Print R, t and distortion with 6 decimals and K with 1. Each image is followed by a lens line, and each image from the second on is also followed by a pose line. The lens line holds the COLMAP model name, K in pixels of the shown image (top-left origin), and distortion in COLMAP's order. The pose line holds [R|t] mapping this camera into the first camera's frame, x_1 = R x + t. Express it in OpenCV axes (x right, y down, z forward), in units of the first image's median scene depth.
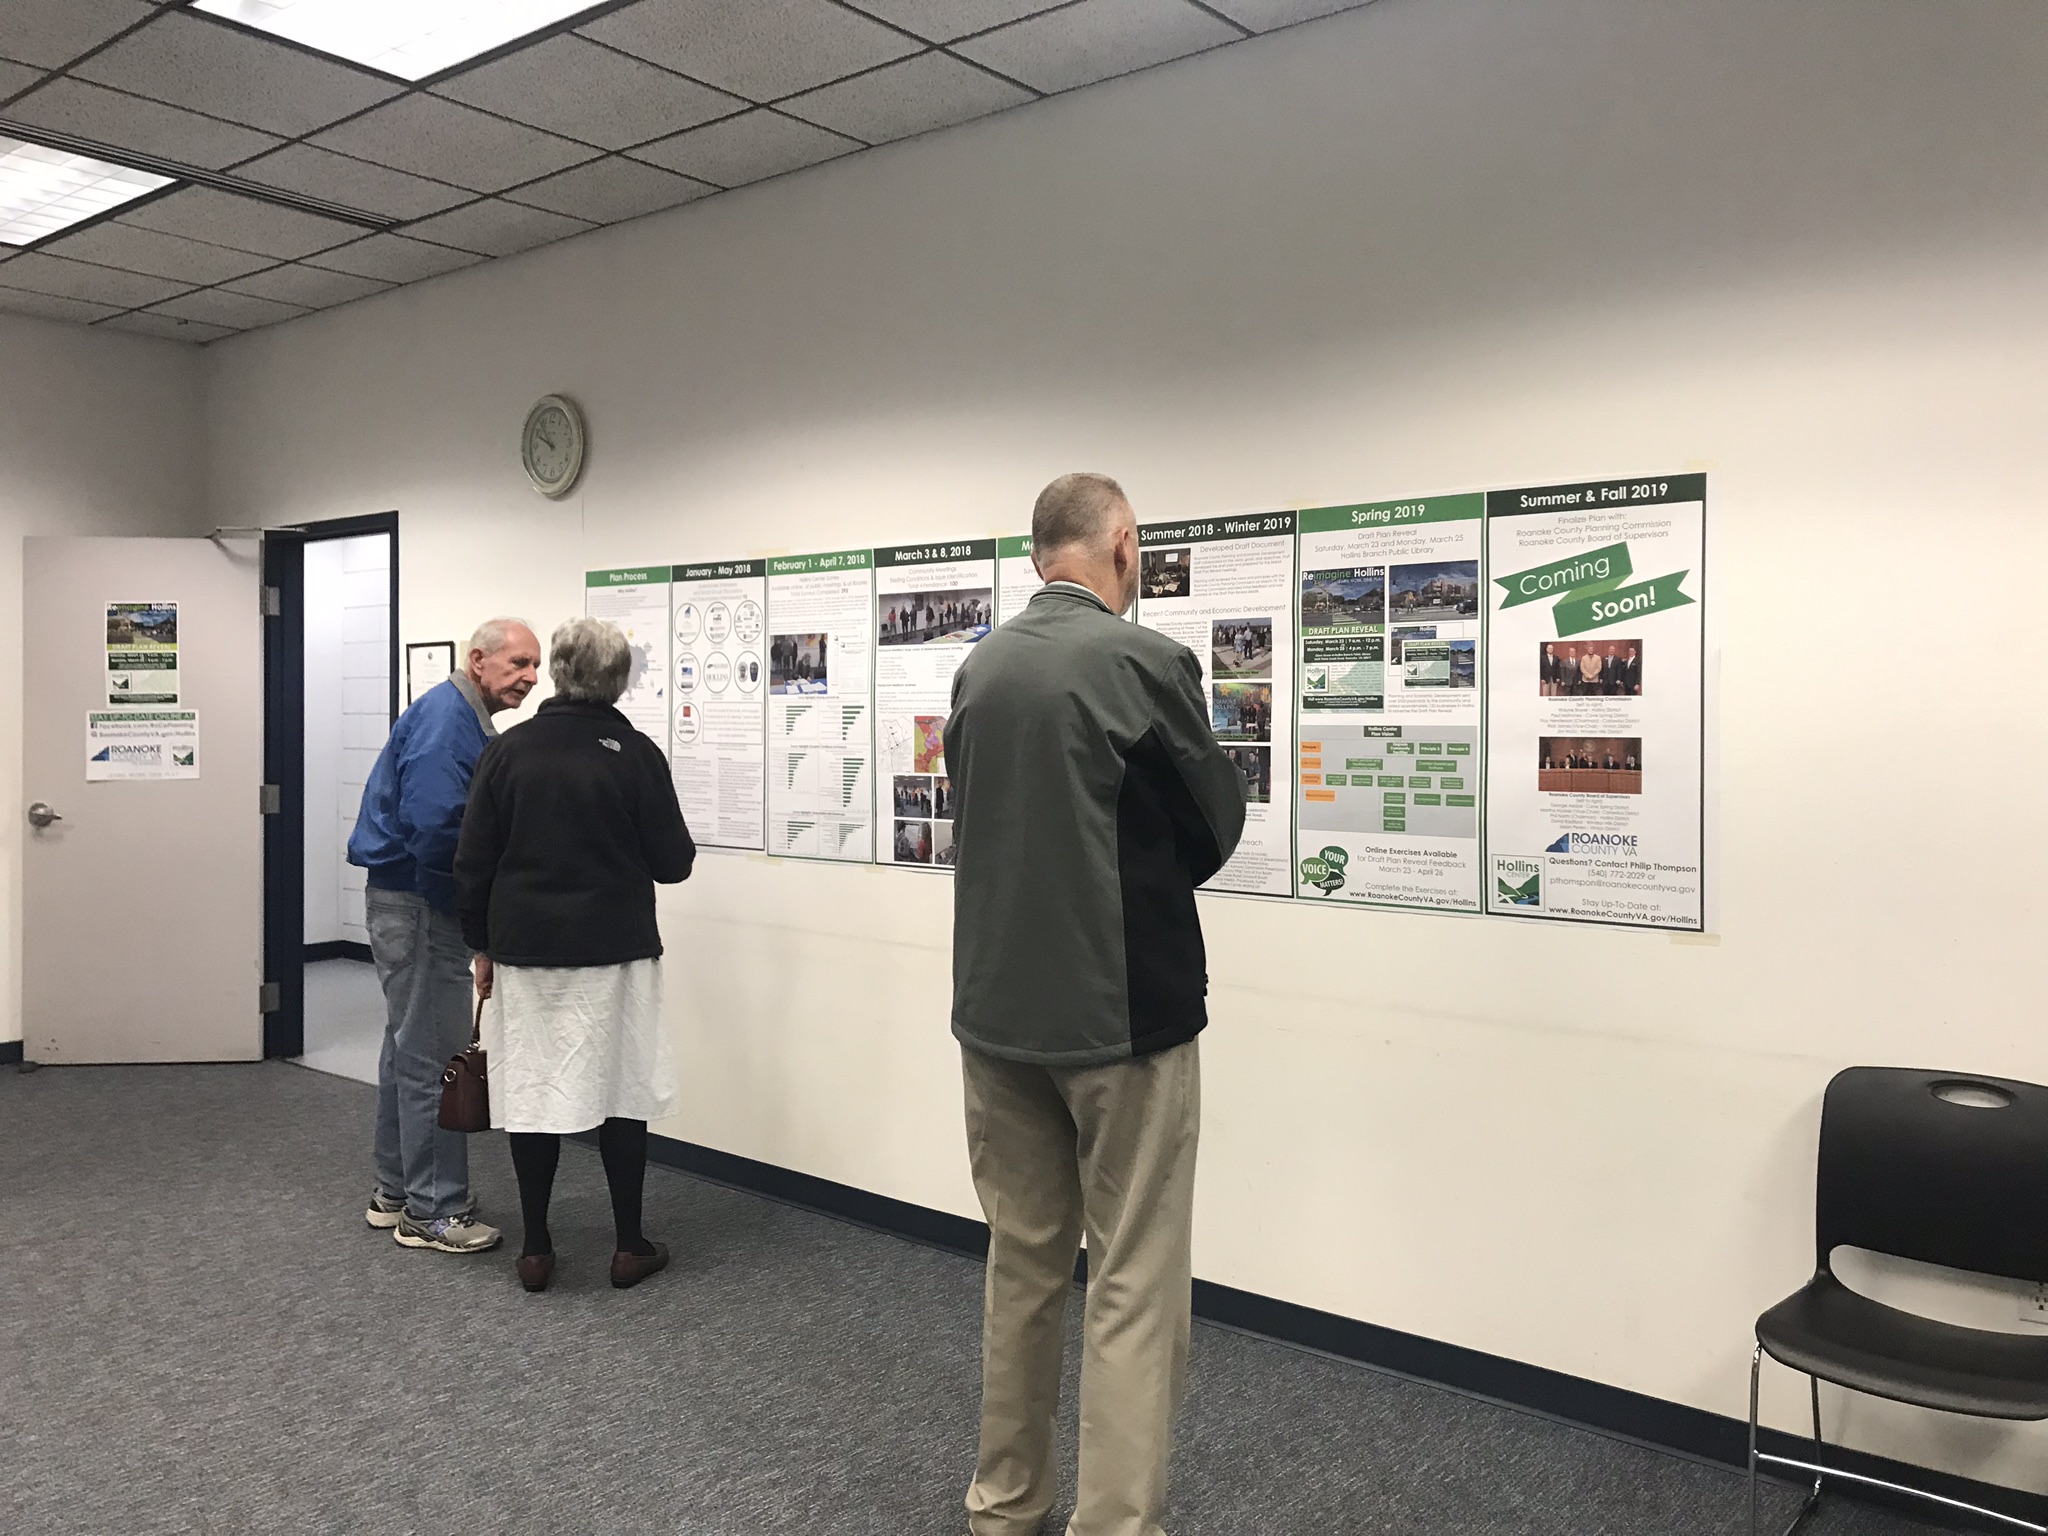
lens RADIAL K [[1659.2, 0, 1024.0], [0, 1659.2, 768.0], [0, 0, 1]] dist [0.063035, -0.061218]
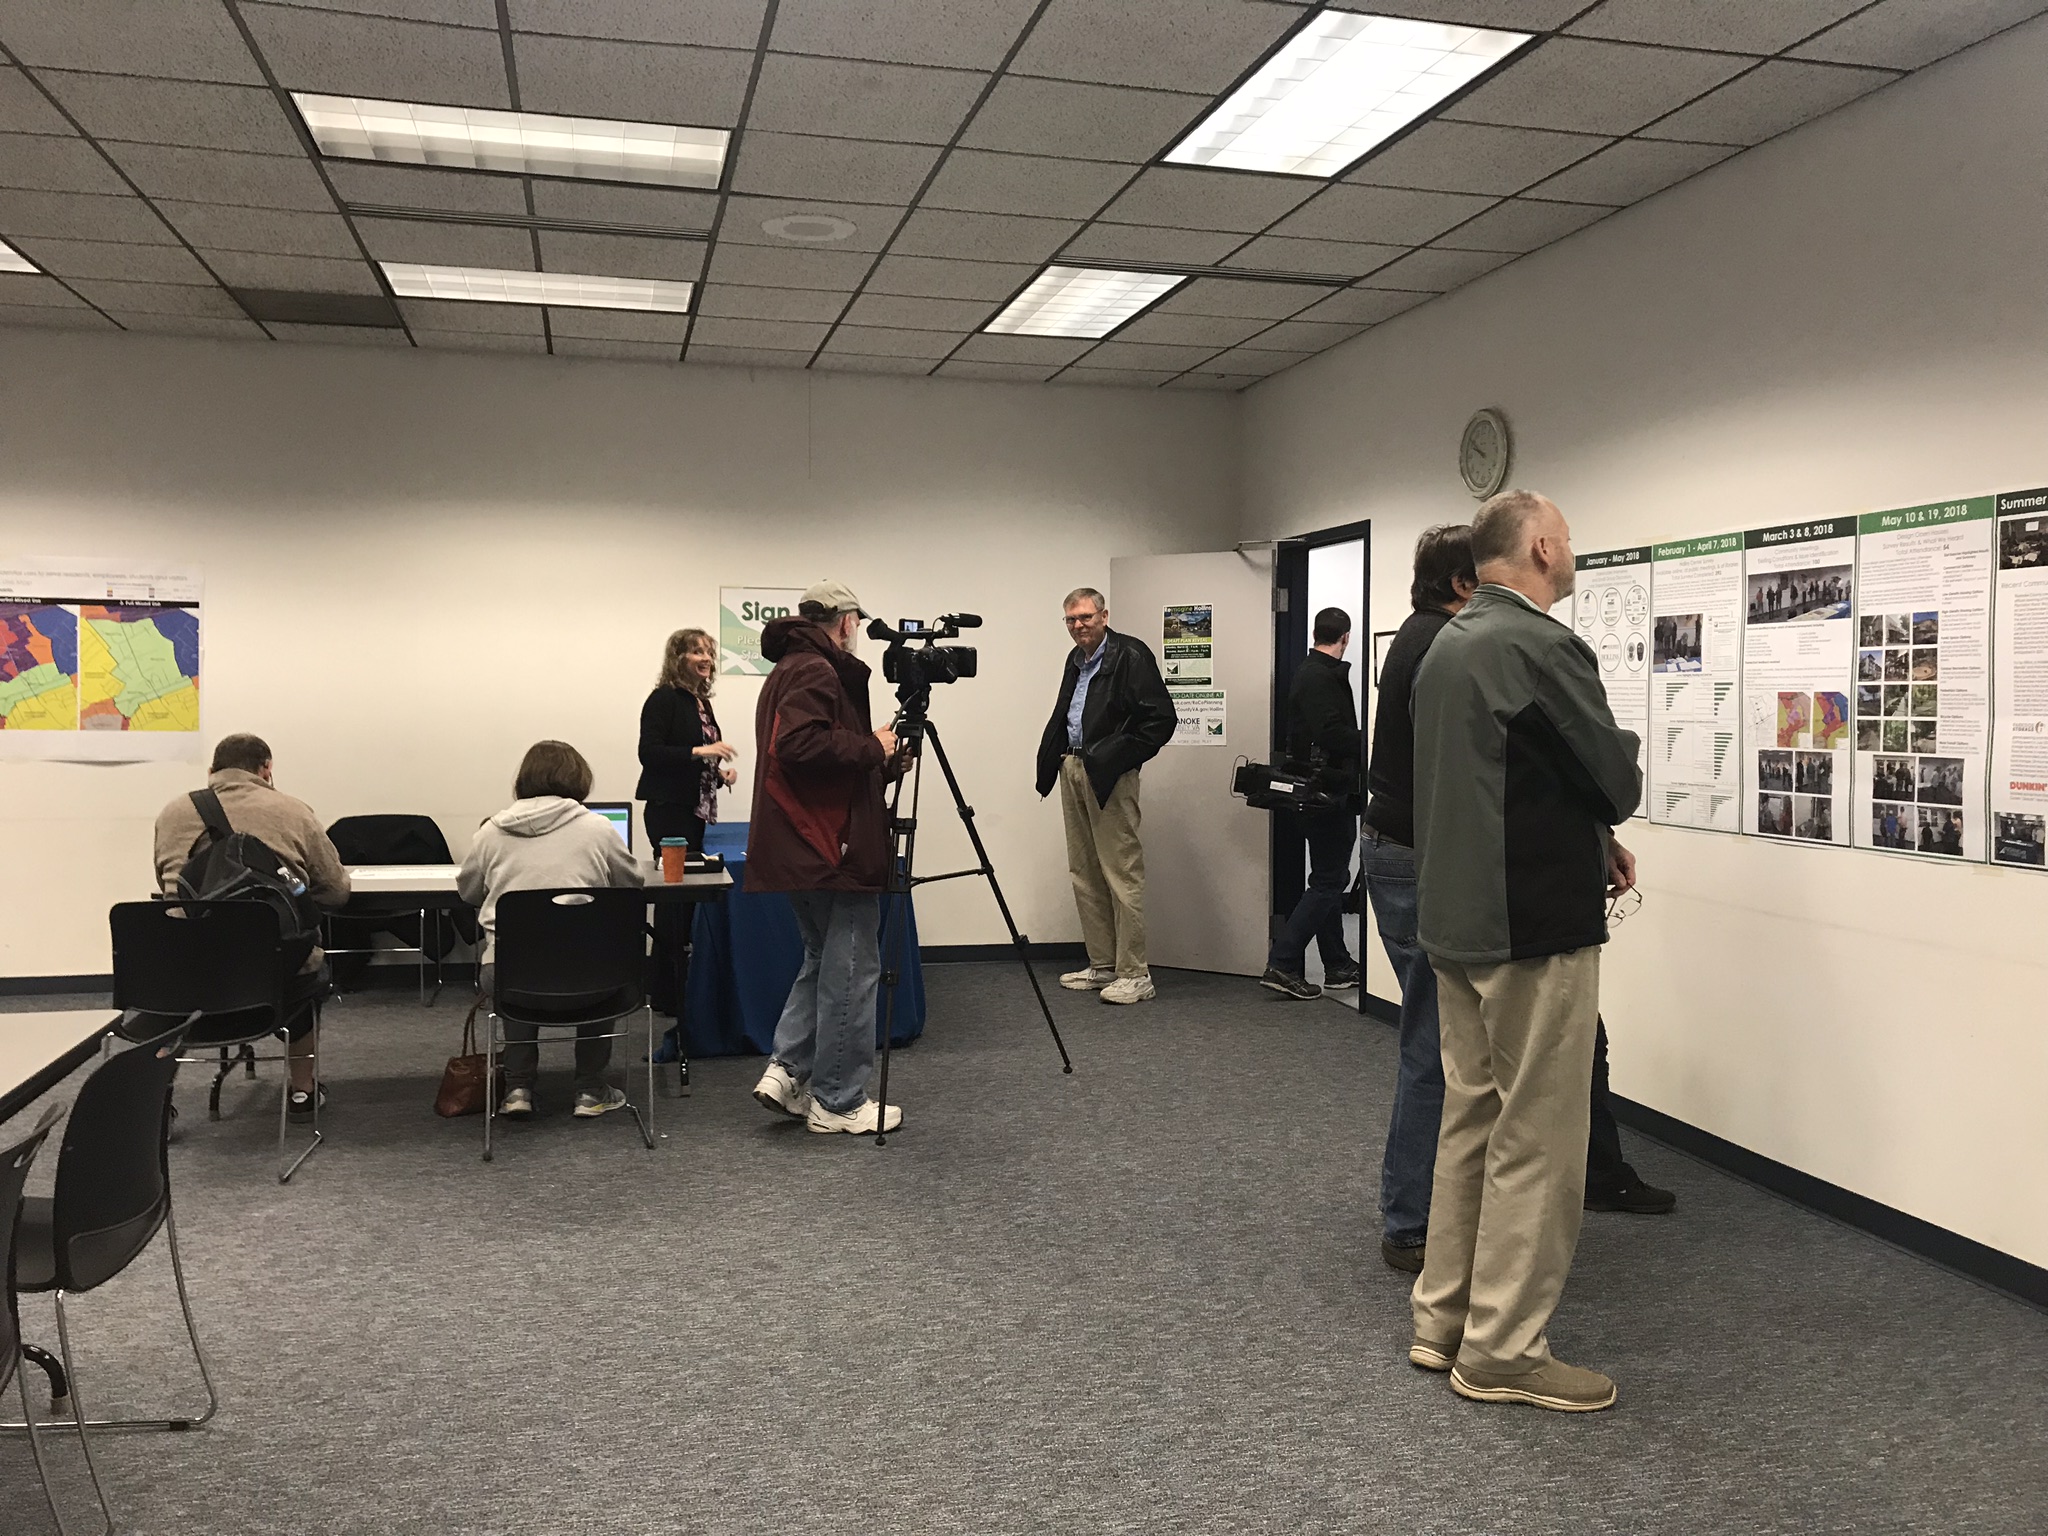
lens RADIAL K [[1648.0, 0, 1041.3], [0, 1648.0, 845.3], [0, 0, 1]] dist [0.008002, -0.004344]
pose [[0.809243, 0.051565, -0.585206, 0.162793], [-0.017050, 0.997782, 0.064341, 0.005303], [0.587226, -0.042090, 0.808328, -0.100677]]
